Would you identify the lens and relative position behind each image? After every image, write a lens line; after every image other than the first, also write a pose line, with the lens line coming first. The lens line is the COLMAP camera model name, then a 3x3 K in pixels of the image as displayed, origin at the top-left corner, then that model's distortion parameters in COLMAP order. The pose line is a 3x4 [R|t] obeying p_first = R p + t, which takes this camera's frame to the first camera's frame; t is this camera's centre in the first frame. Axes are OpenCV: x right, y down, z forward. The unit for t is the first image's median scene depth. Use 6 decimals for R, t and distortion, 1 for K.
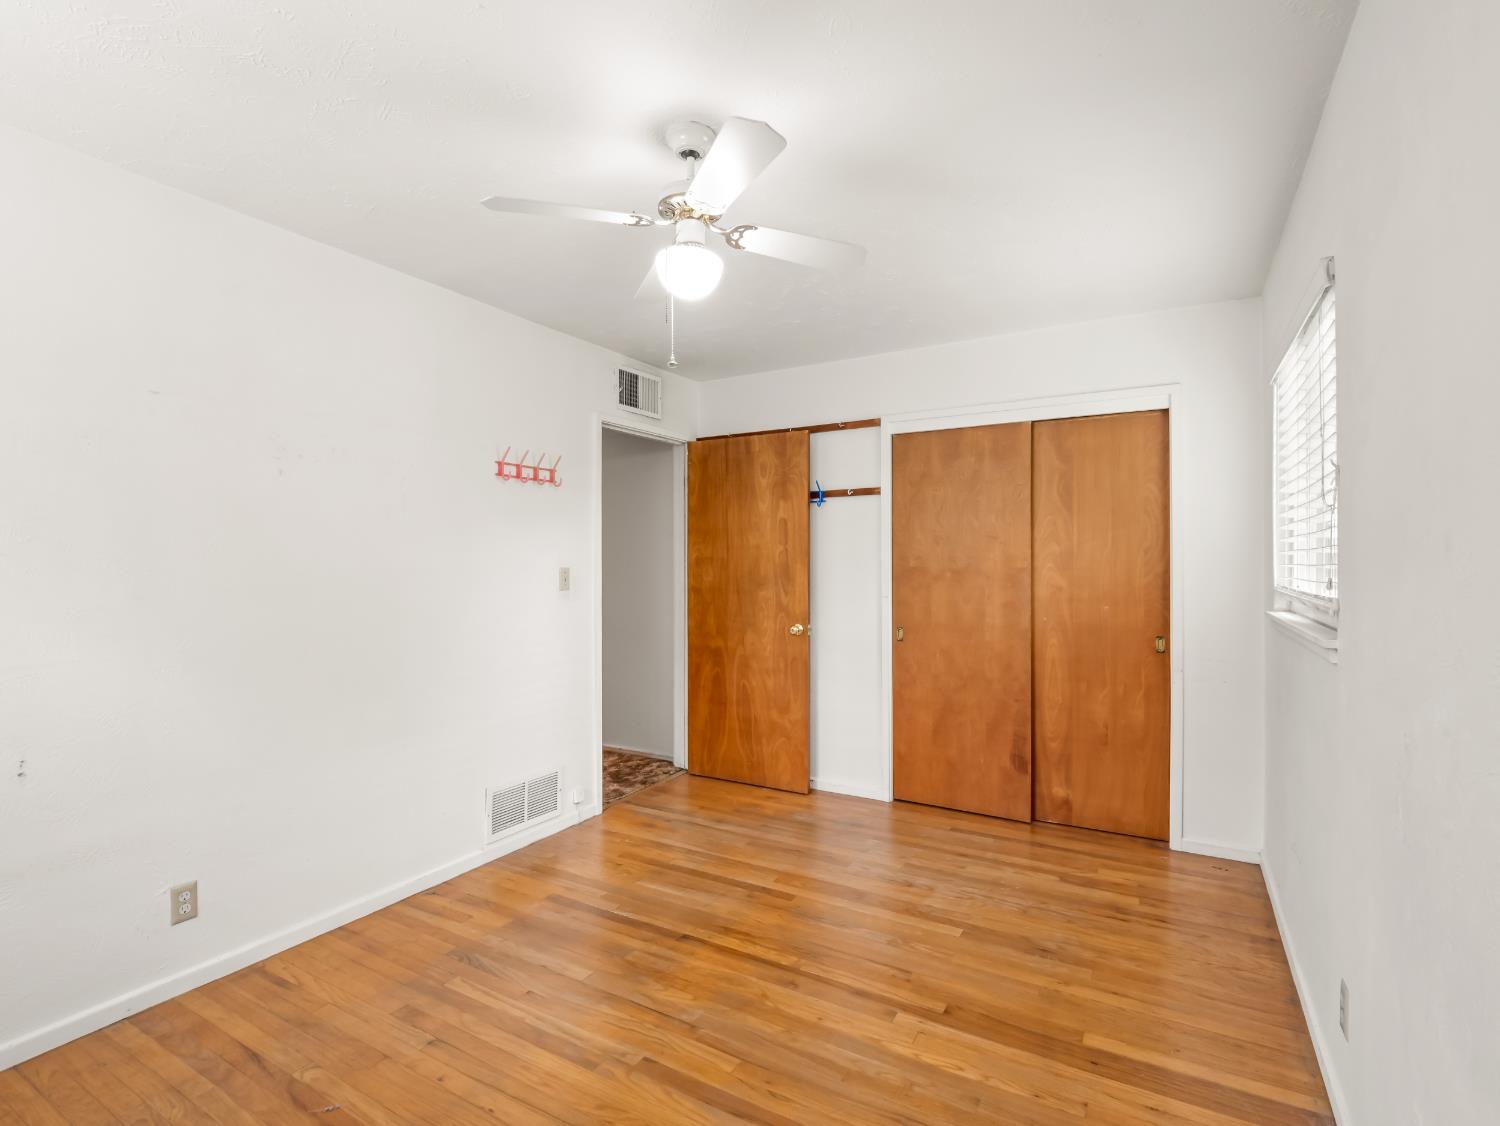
lens RADIAL K [[724.0, 0, 741.5], [0, 724.0, 556.1], [0, 0, 1]] dist [-0.008641, -0.000896]
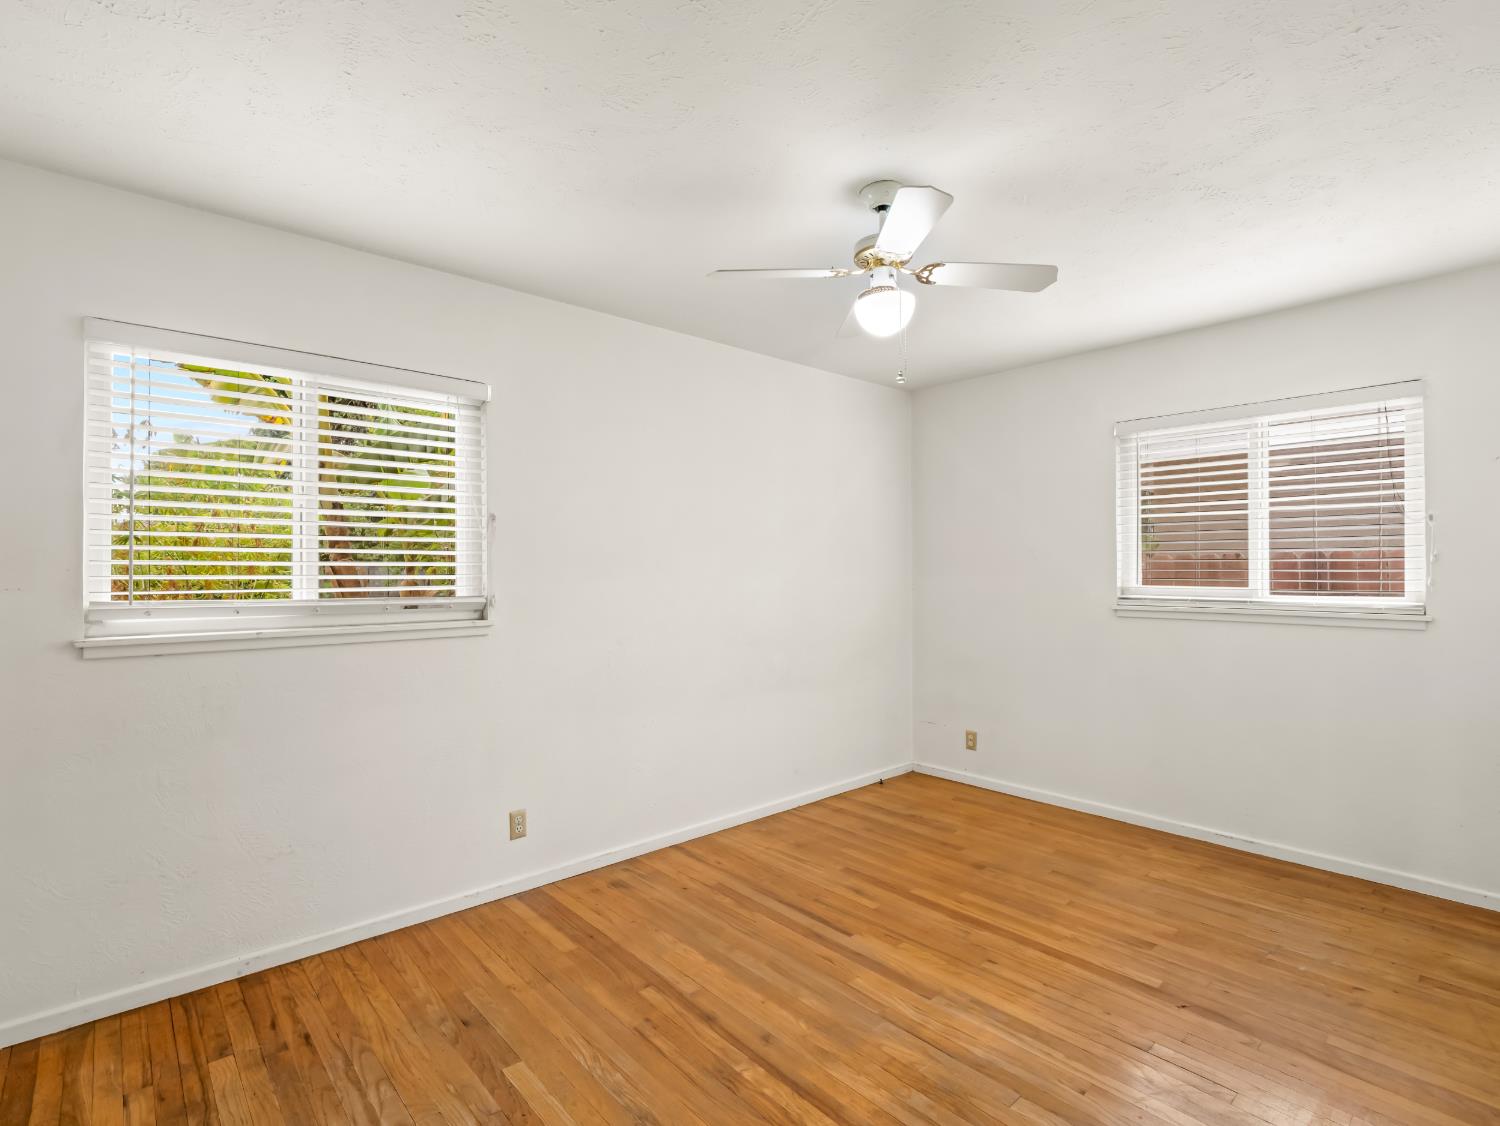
lens RADIAL K [[724.0, 0, 741.5], [0, 724.0, 556.1], [0, 0, 1]] dist [-0.008641, -0.000896]
pose [[-0.948971, 0.009405, 0.315222, -0.193545], [0.000295, 0.999581, -0.028936, 0.017126], [-0.315362, -0.027366, -0.948577, 1.950336]]
